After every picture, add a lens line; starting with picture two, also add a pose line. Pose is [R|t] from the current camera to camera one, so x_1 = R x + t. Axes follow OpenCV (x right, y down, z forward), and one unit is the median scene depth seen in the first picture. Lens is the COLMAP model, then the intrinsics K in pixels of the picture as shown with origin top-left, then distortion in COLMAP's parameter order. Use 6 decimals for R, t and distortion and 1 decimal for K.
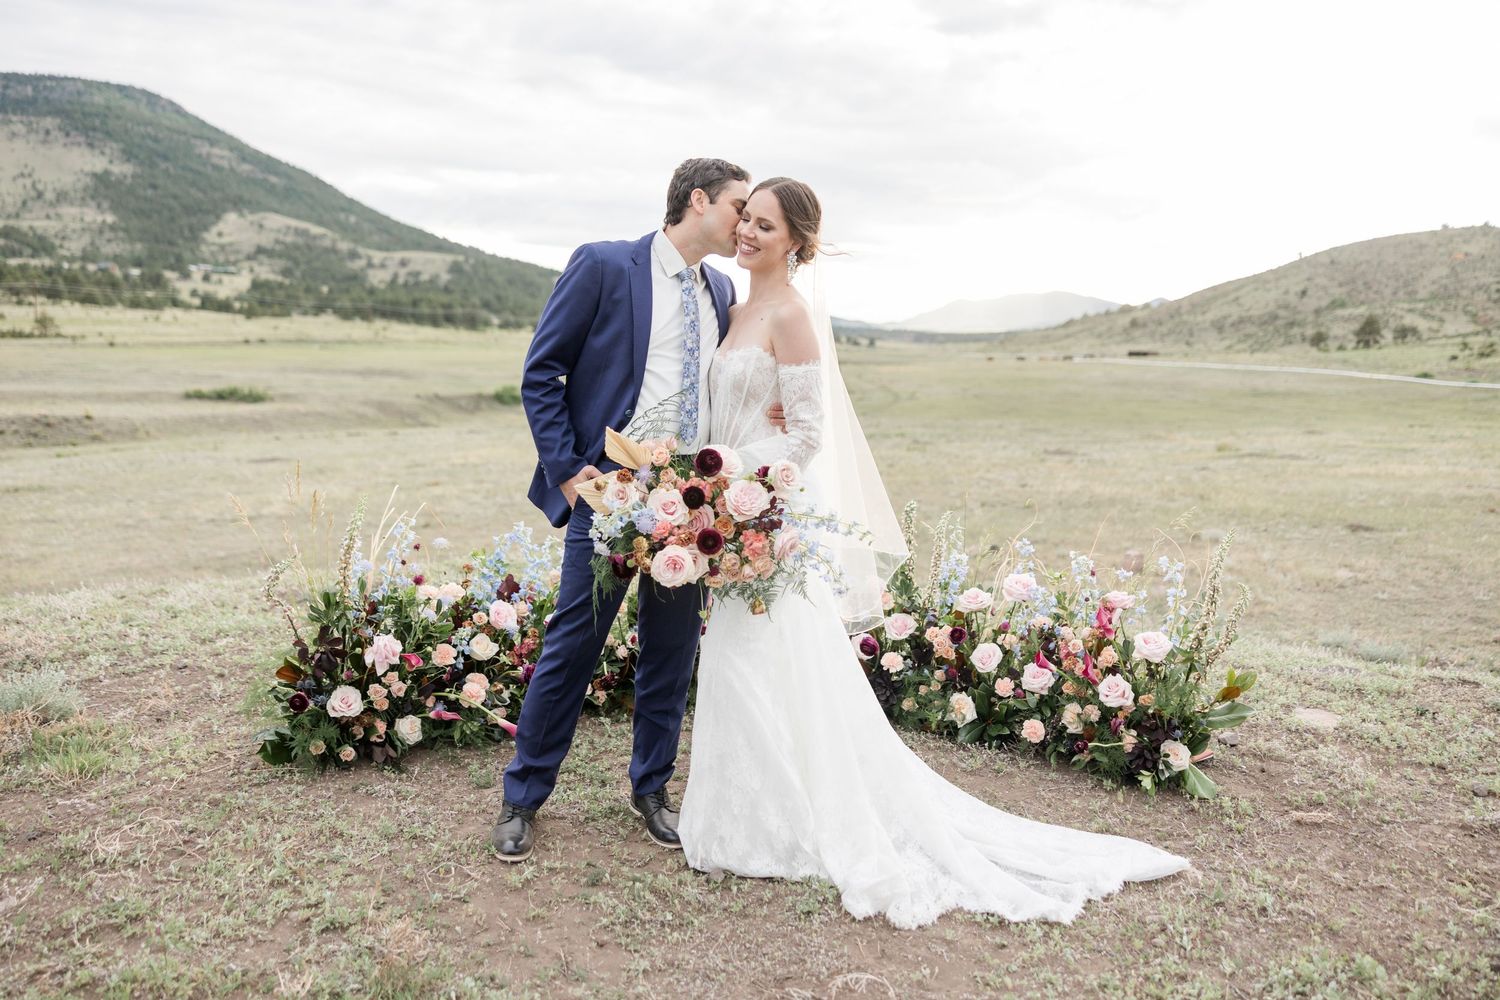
lens RADIAL K [[1328.4, 0, 753.5], [0, 1328.4, 501.3], [0, 0, 1]] dist [0.115690, 0.007267]
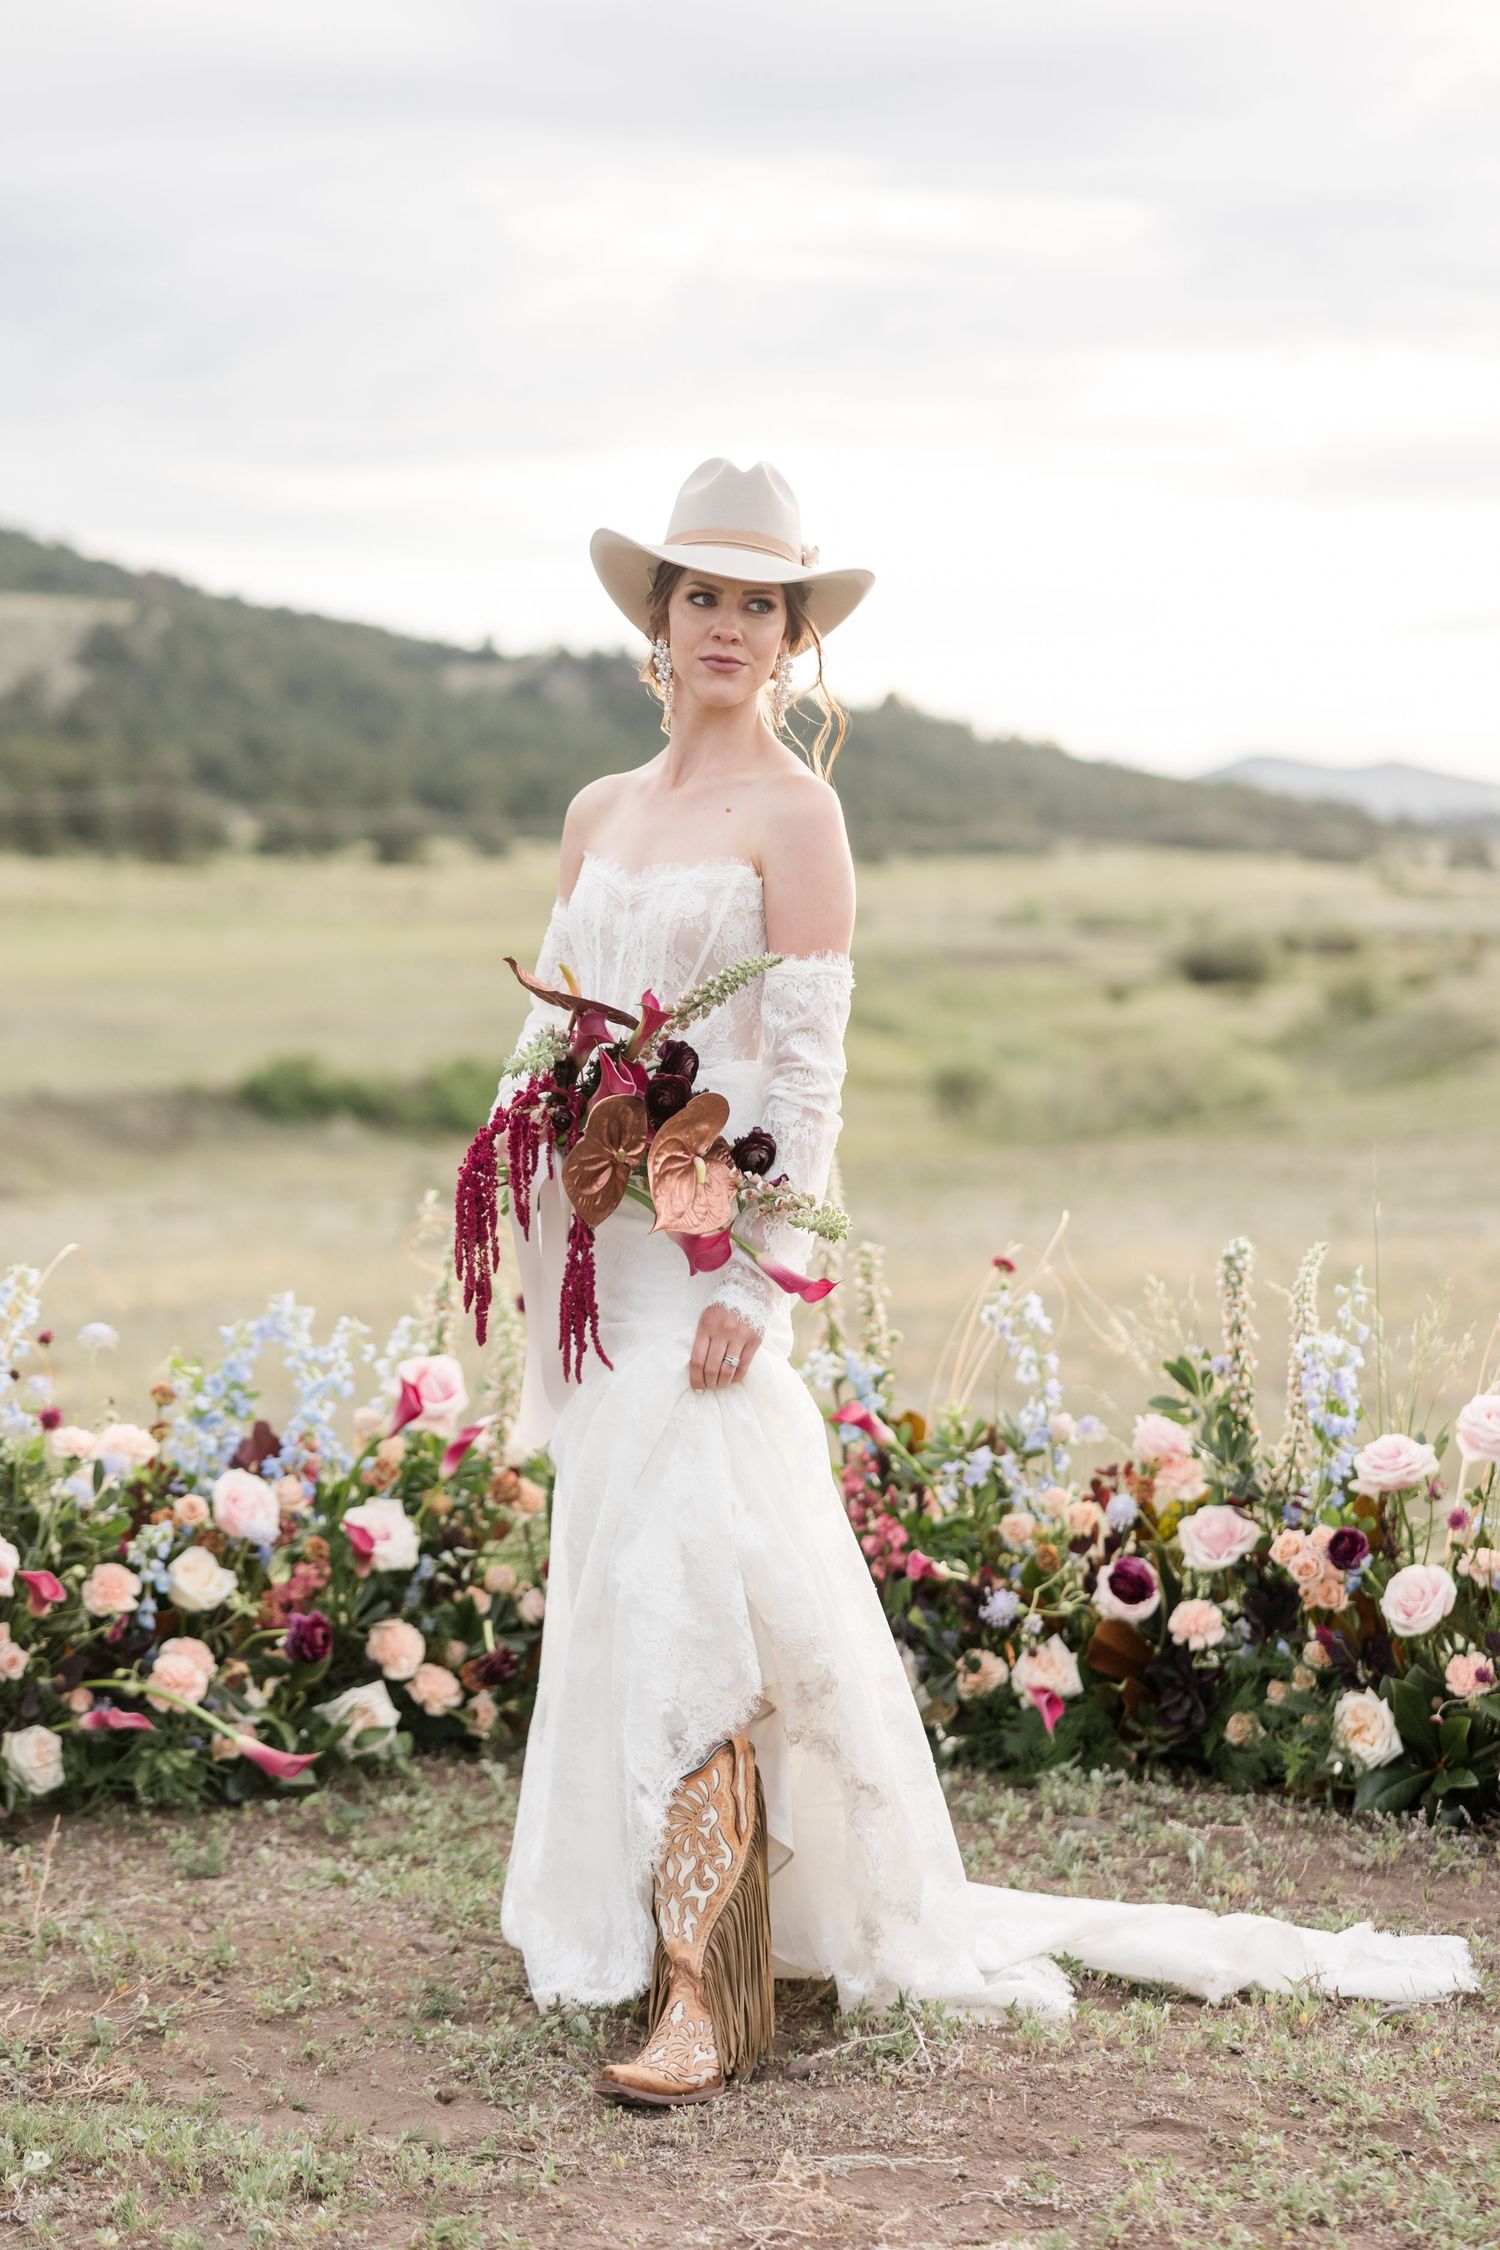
lens RADIAL K [[5174.2, 0, 750.9], [0, 5174.2, 1130.5], [0, 0, 1]] dist [0.567129, 0.000000]
pose [[0.994982, -0.030357, -0.095339, 0.128999], [0.023484, 0.997098, -0.072410, 0.085474], [0.097260, 0.069808, 0.992808, -0.615796]]
